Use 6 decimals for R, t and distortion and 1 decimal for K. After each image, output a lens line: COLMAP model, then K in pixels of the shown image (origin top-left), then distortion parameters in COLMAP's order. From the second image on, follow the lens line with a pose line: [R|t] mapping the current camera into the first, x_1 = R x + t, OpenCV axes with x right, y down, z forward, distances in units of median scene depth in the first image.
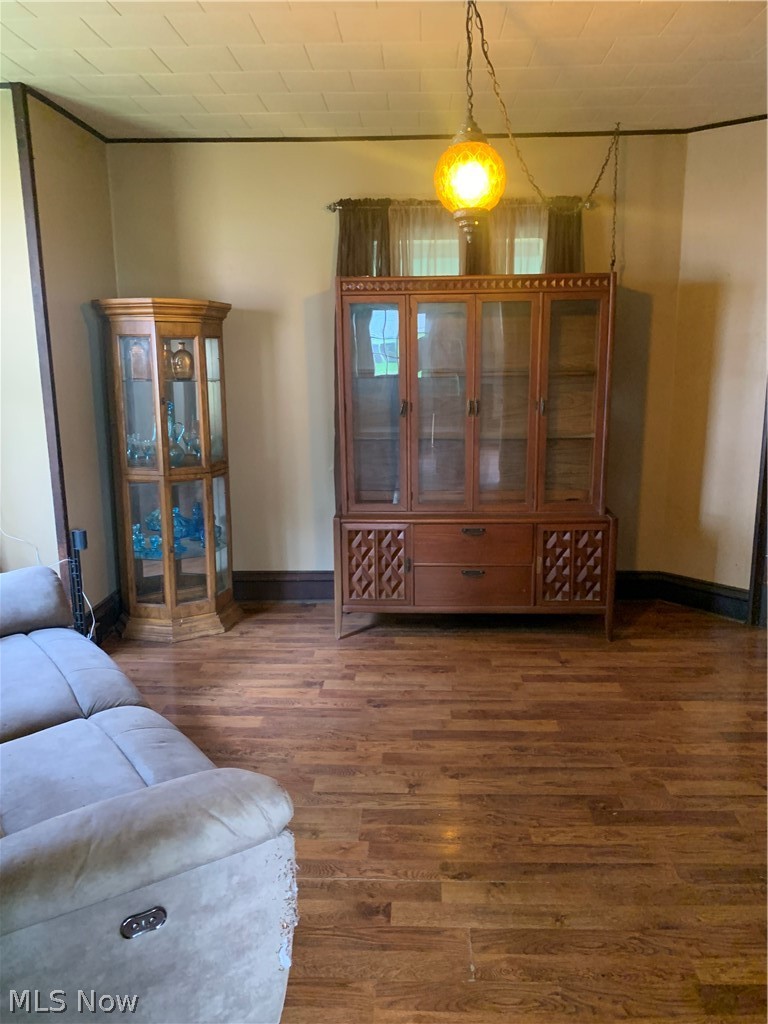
lens RADIAL K [[790.0, 0, 398.1], [0, 790.0, 501.6], [0, 0, 1]] dist [0.053170, -0.081336]
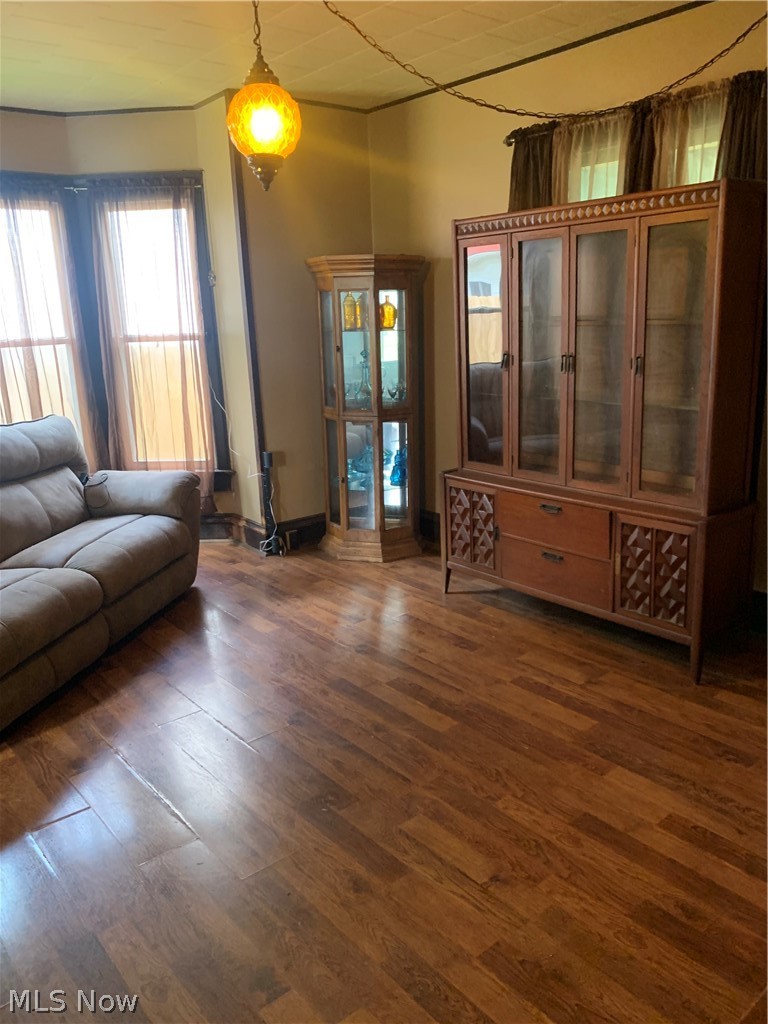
lens RADIAL K [[790.0, 0, 397.0], [0, 790.0, 517.5], [0, 0, 1]] dist [0.053170, -0.081336]
pose [[0.662674, 0.177908, -0.727470, 0.618838], [-0.116302, 0.984036, 0.134710, -0.050491], [0.739822, -0.004662, 0.672786, 0.290032]]
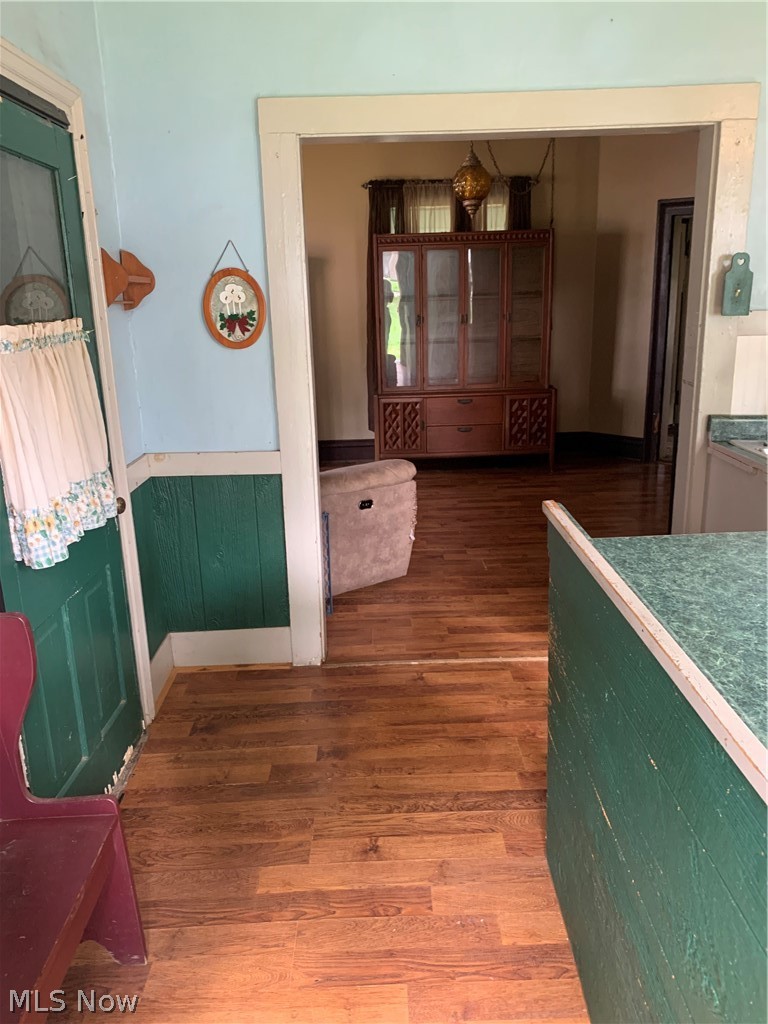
lens RADIAL K [[790.0, 0, 386.0], [0, 790.0, 507.3], [0, 0, 1]] dist [0.053170, -0.081336]
pose [[0.998741, -0.030579, 0.039765, -0.127867], [0.027471, 0.996692, 0.076482, 0.122661], [-0.041972, -0.075293, 0.996278, -0.556446]]
